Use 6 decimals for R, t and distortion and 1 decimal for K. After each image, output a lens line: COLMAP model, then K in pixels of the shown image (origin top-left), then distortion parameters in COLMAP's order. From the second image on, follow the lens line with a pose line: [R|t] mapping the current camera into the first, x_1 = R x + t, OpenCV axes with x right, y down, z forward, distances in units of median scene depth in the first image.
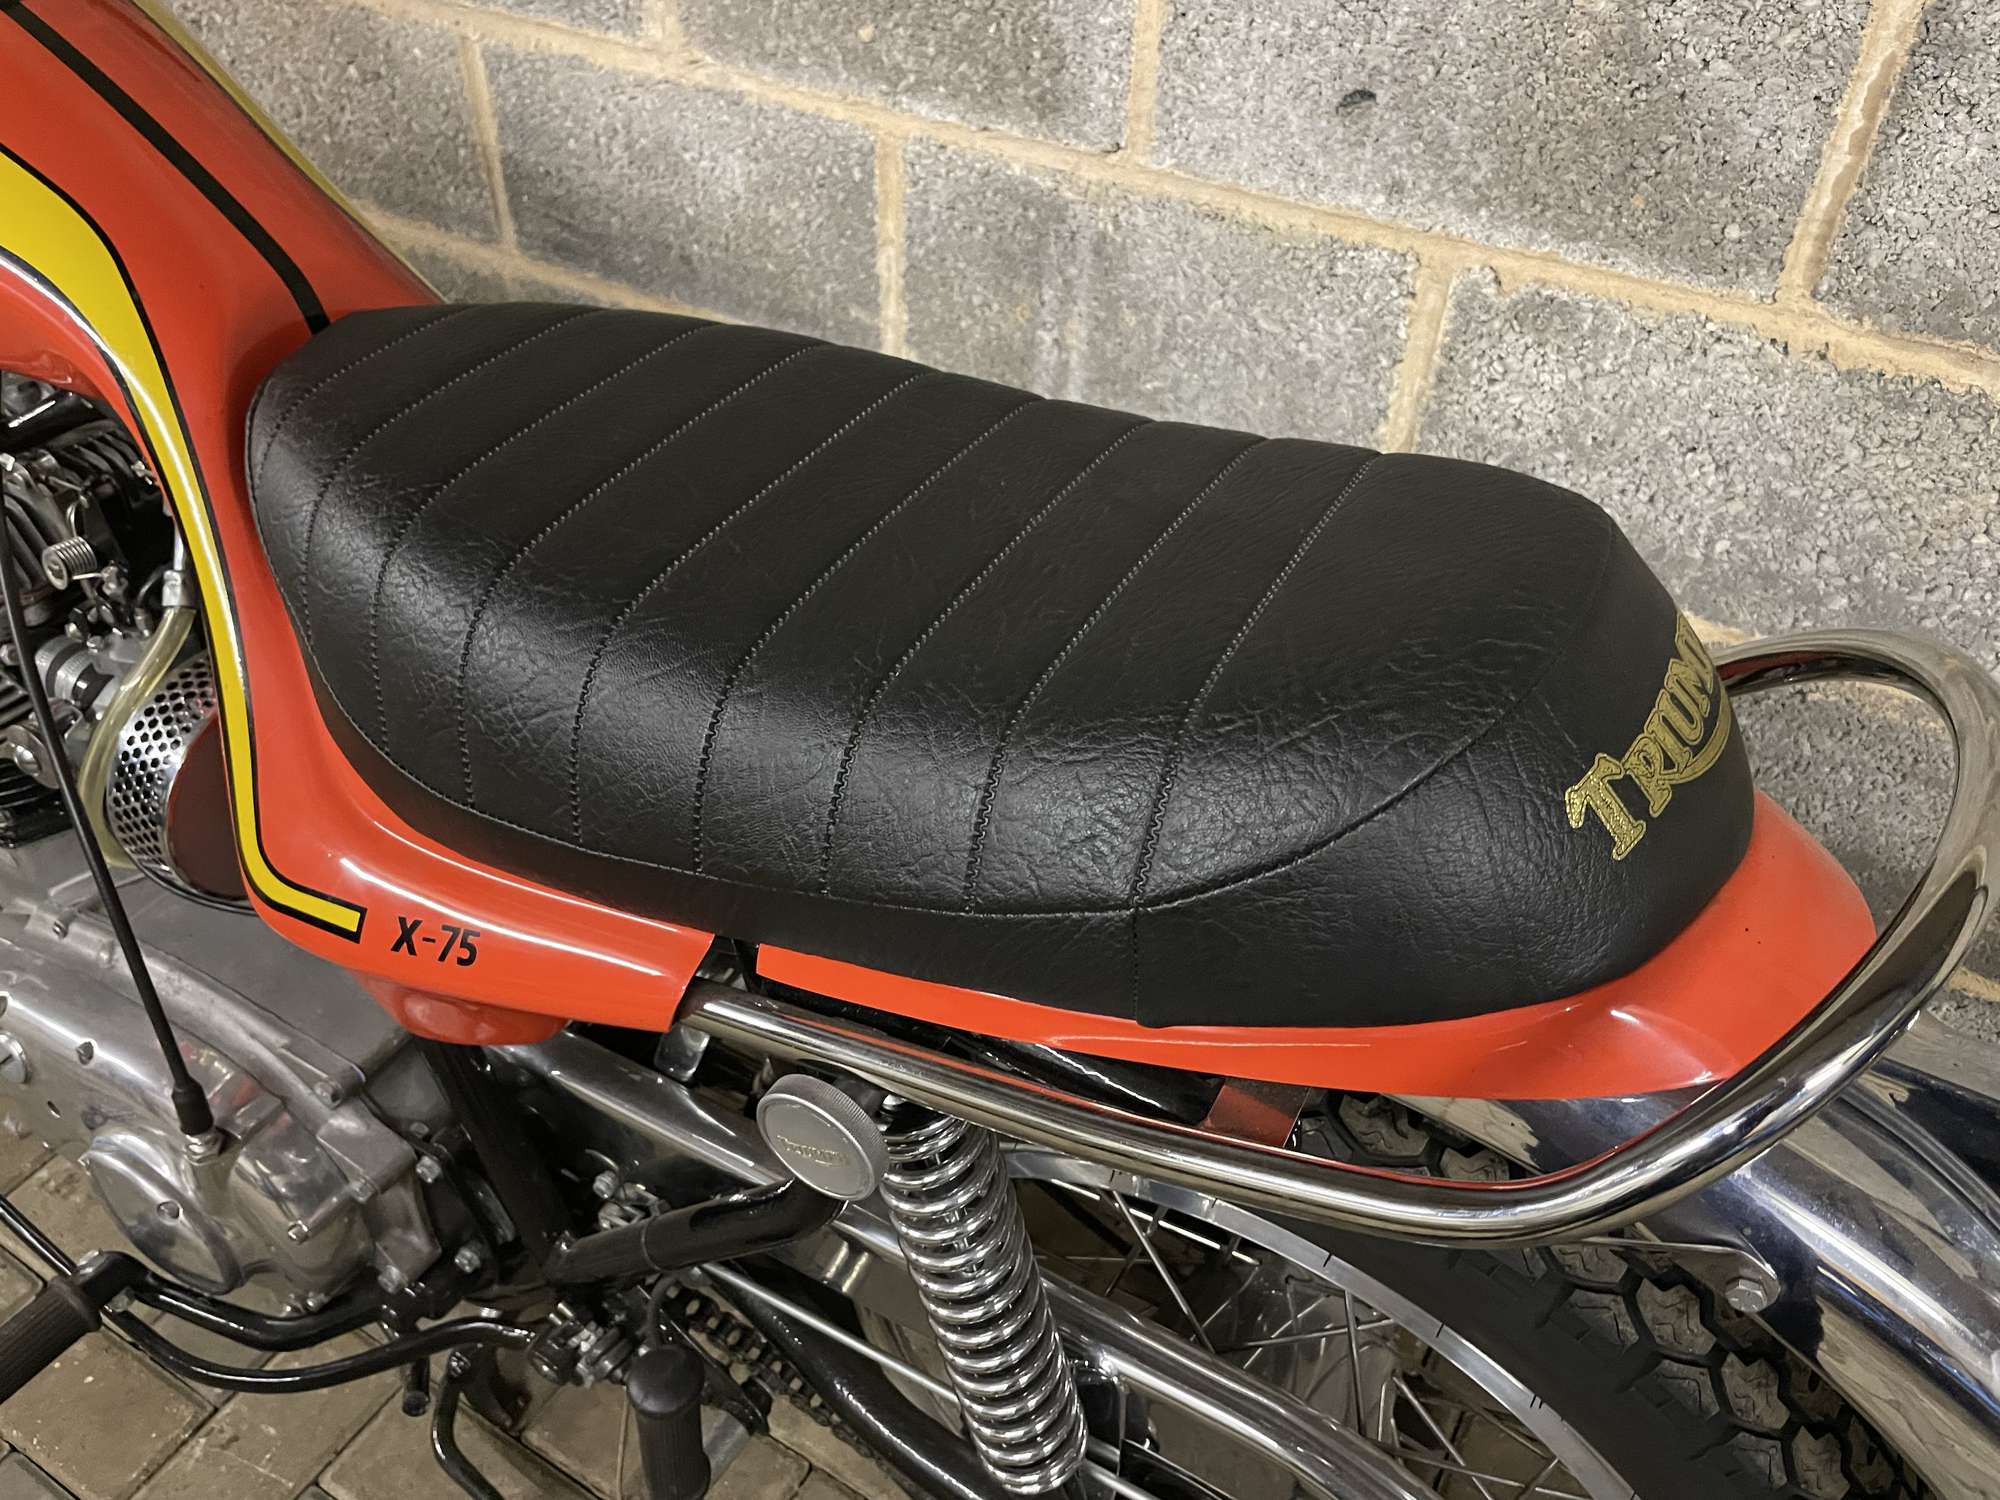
lens RADIAL K [[1533.6, 0, 992.5], [0, 1533.6, 741.5], [0, 0, 1]] dist [0.078240, -0.120346]
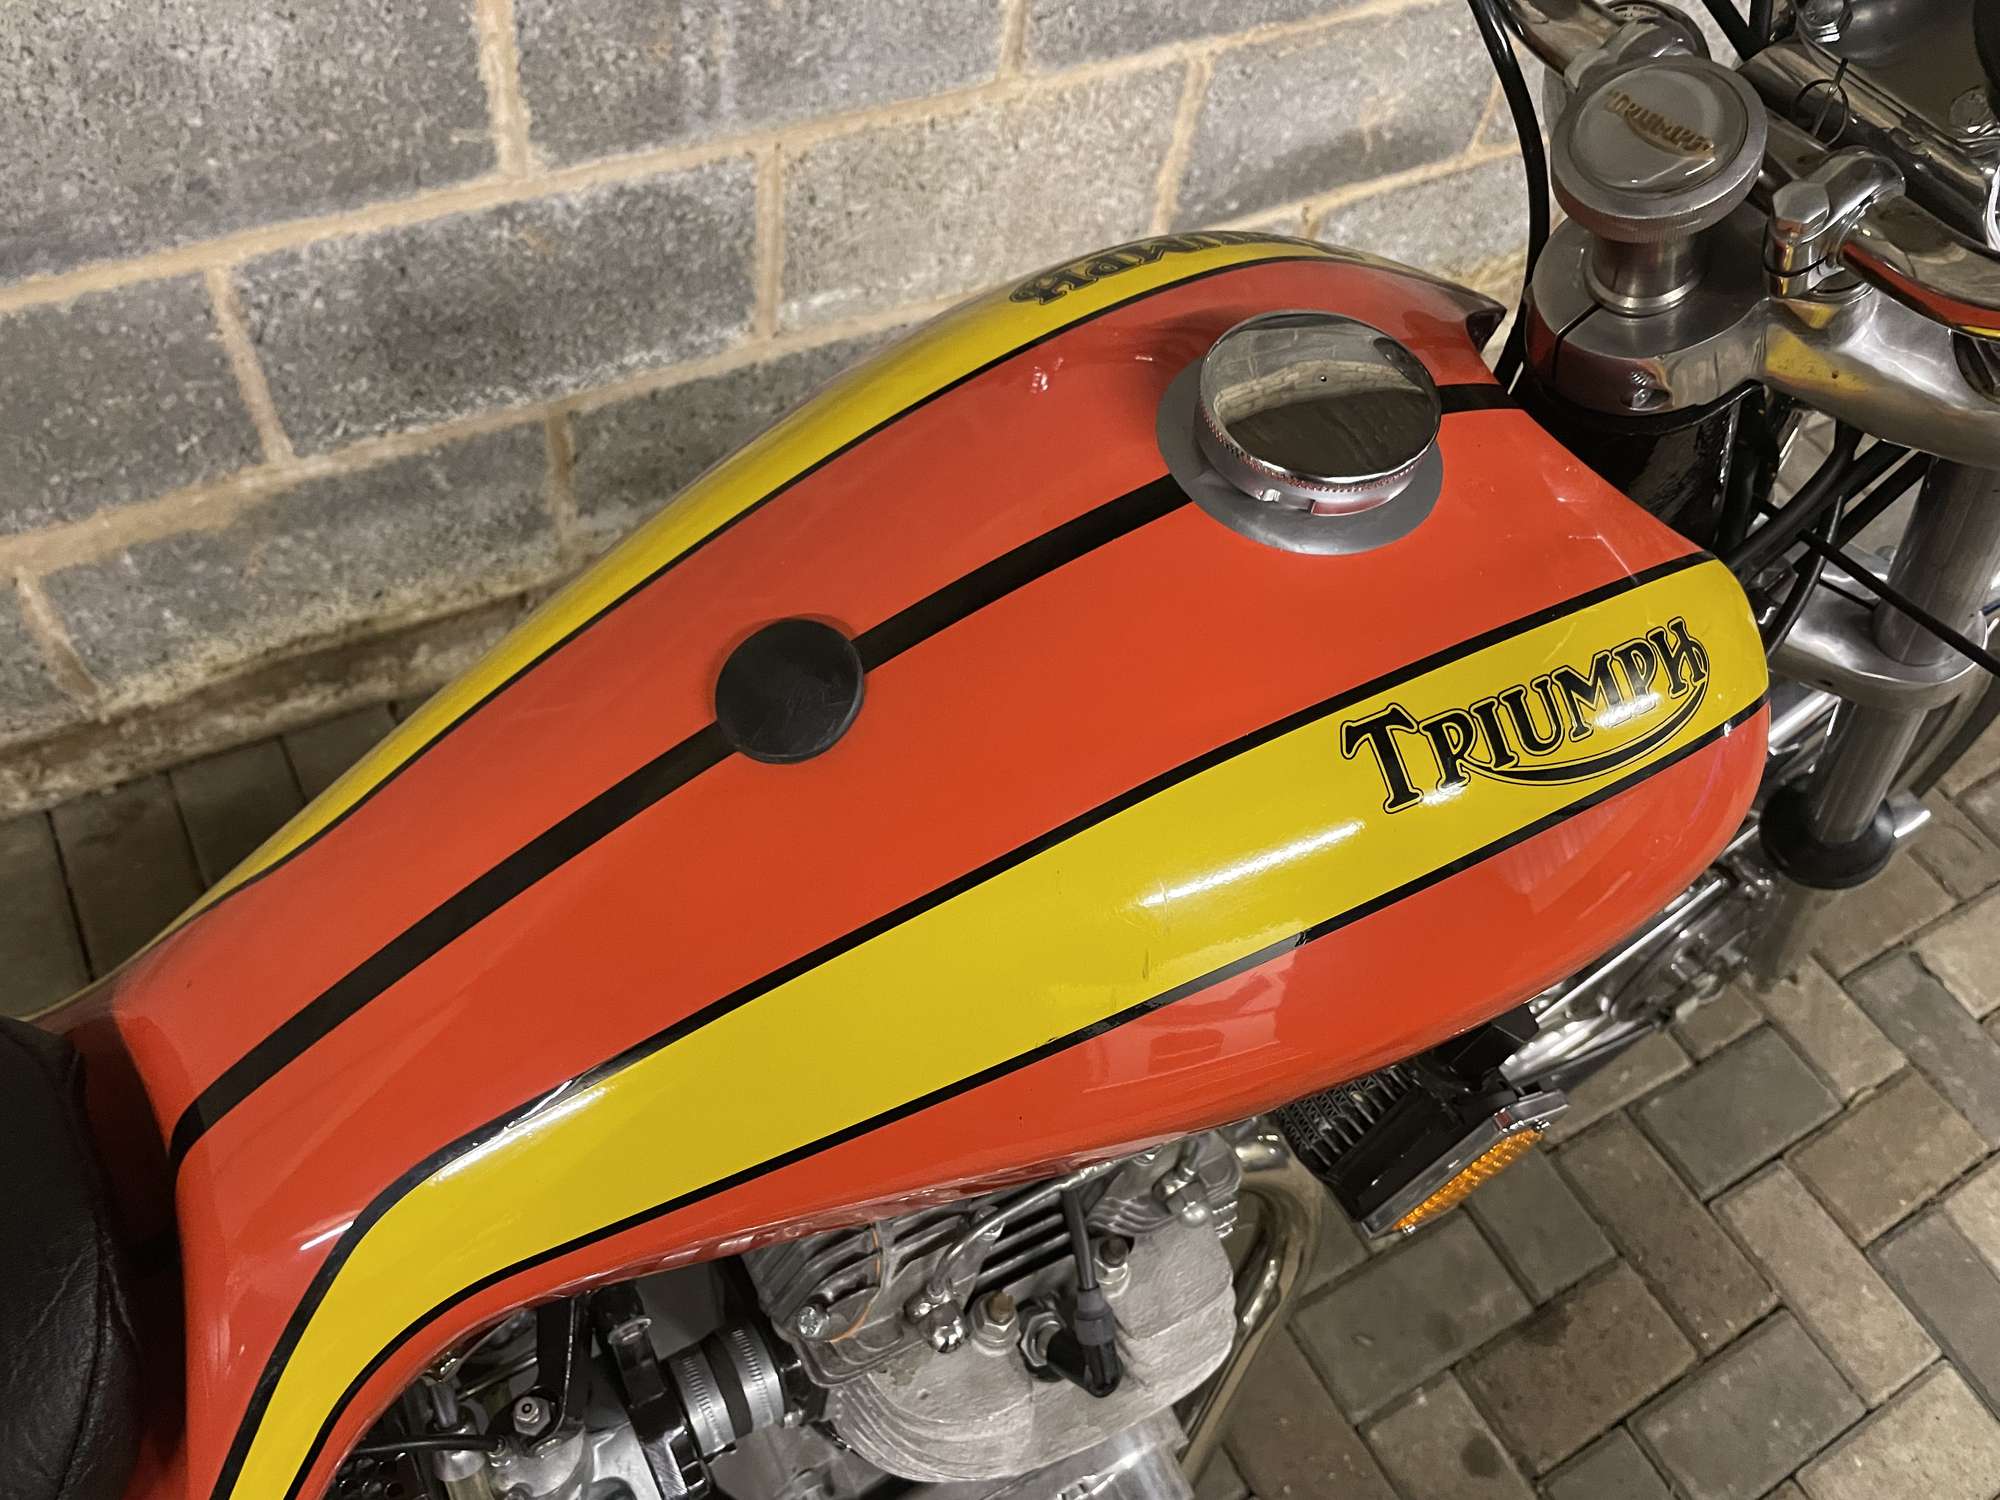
lens RADIAL K [[1533.6, 0, 995.2], [0, 1533.6, 748.0], [0, 0, 1]] dist [0.078240, -0.120346]
pose [[0.492844, -0.677886, 0.545504, -0.737493], [0.481646, 0.734661, 0.477797, -0.339404], [-0.724653, 0.027261, 0.688575, 0.219947]]
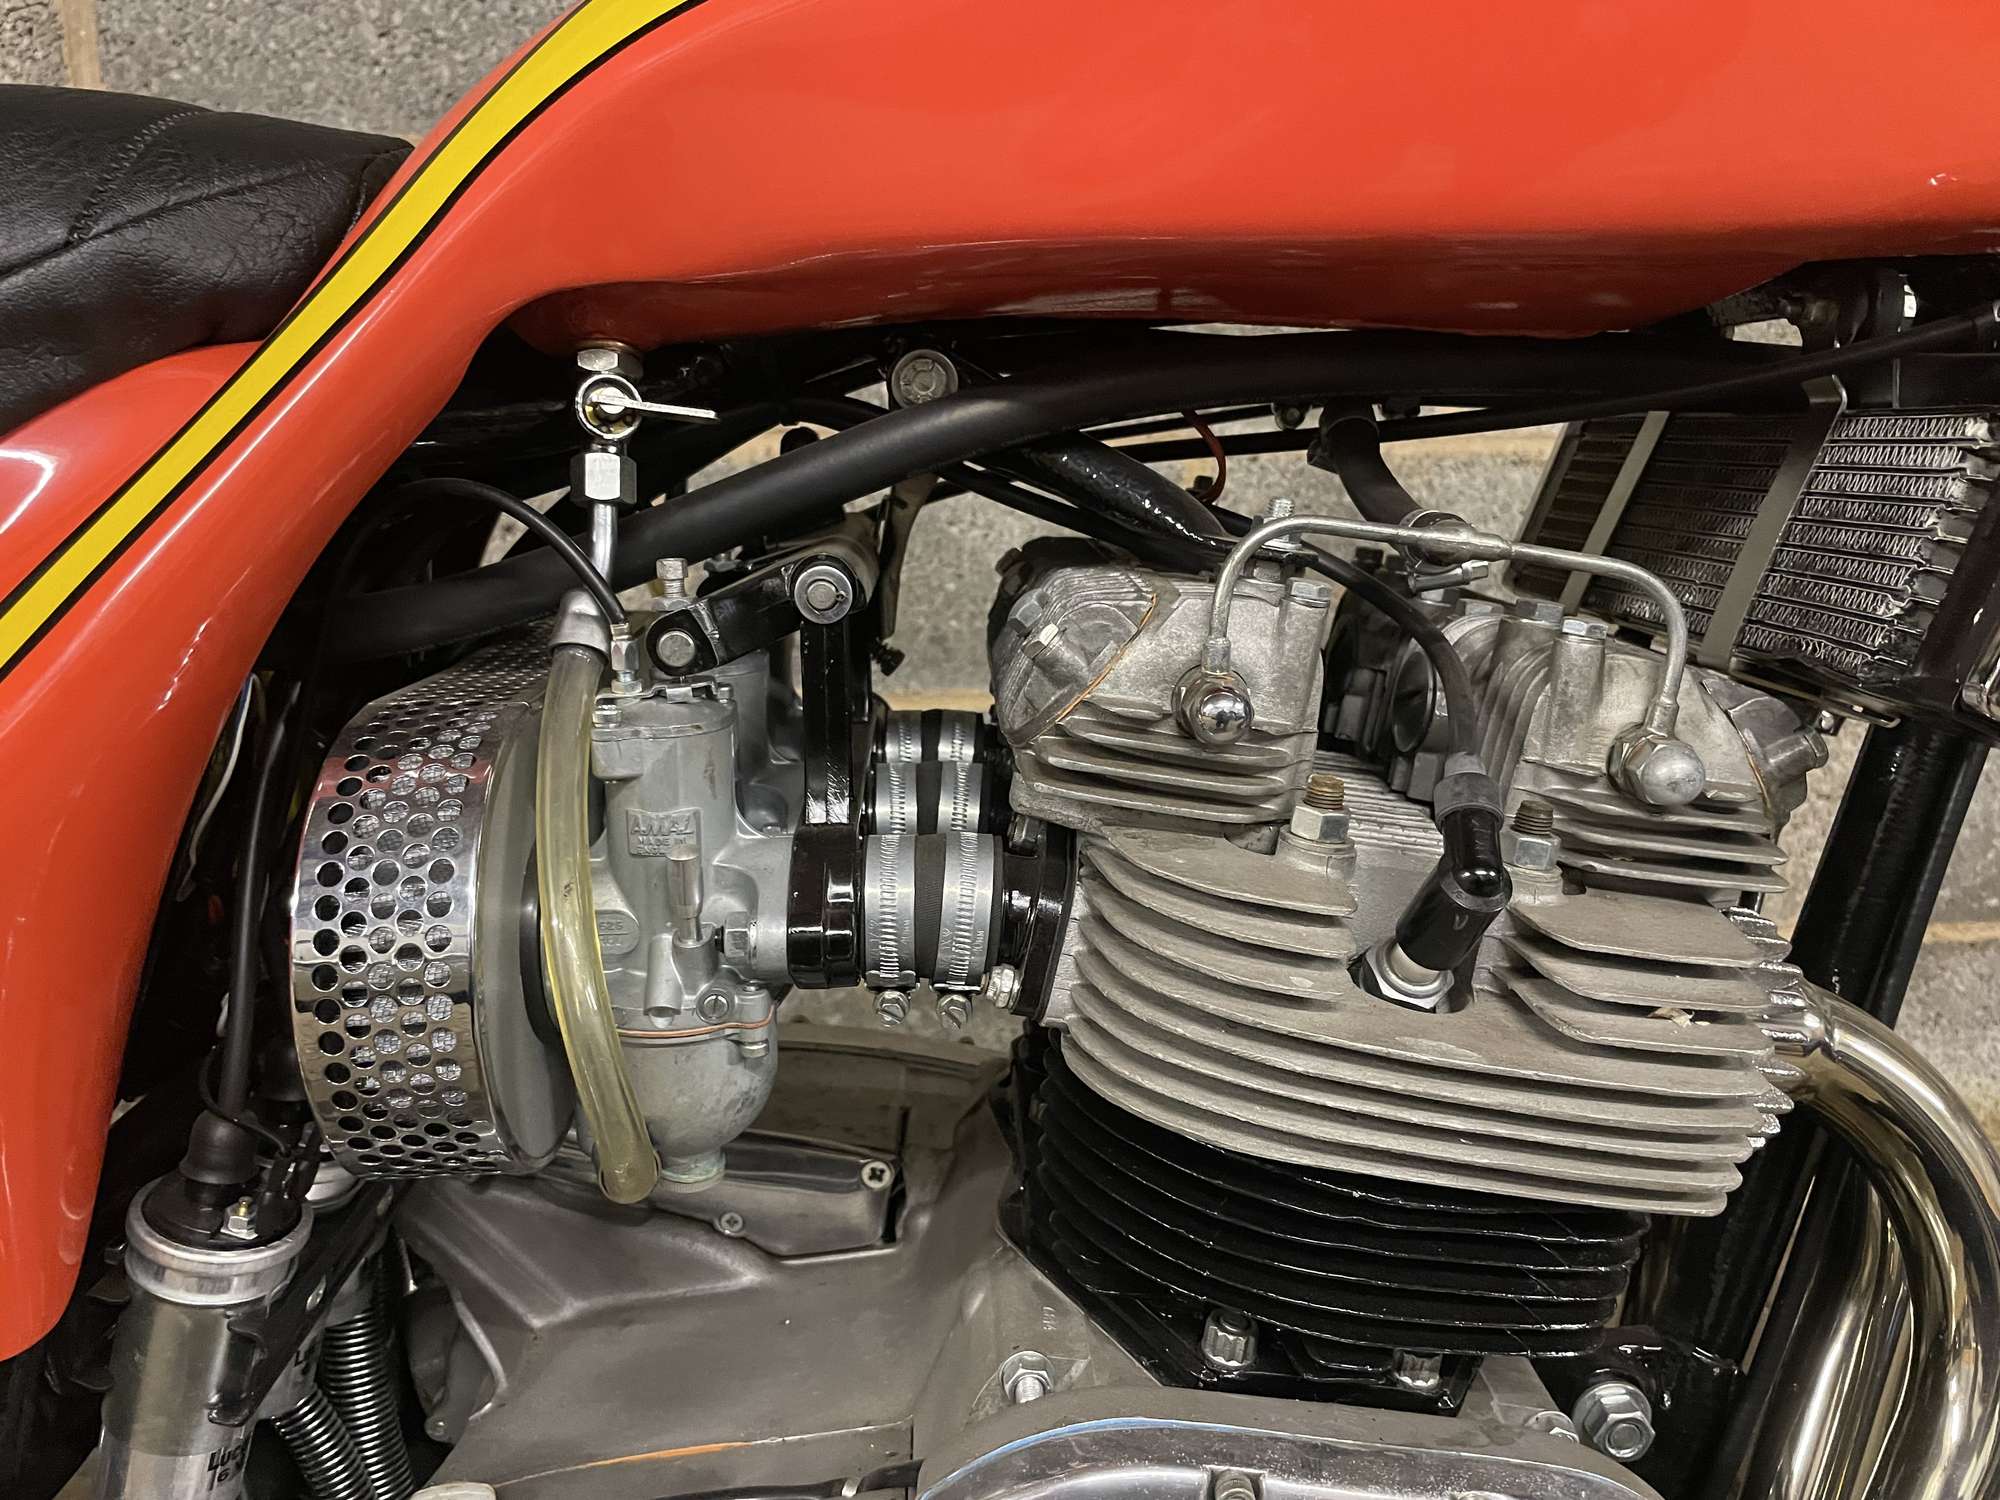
lens RADIAL K [[1533.6, 0, 999.4], [0, 1533.6, 744.2], [0, 0, 1]] dist [0.078240, -0.120346]
pose [[0.833578, -0.140767, 0.534165, -0.820295], [0.371242, 0.858815, -0.353010, 0.114064], [-0.409057, 0.492566, 0.768148, 0.338469]]
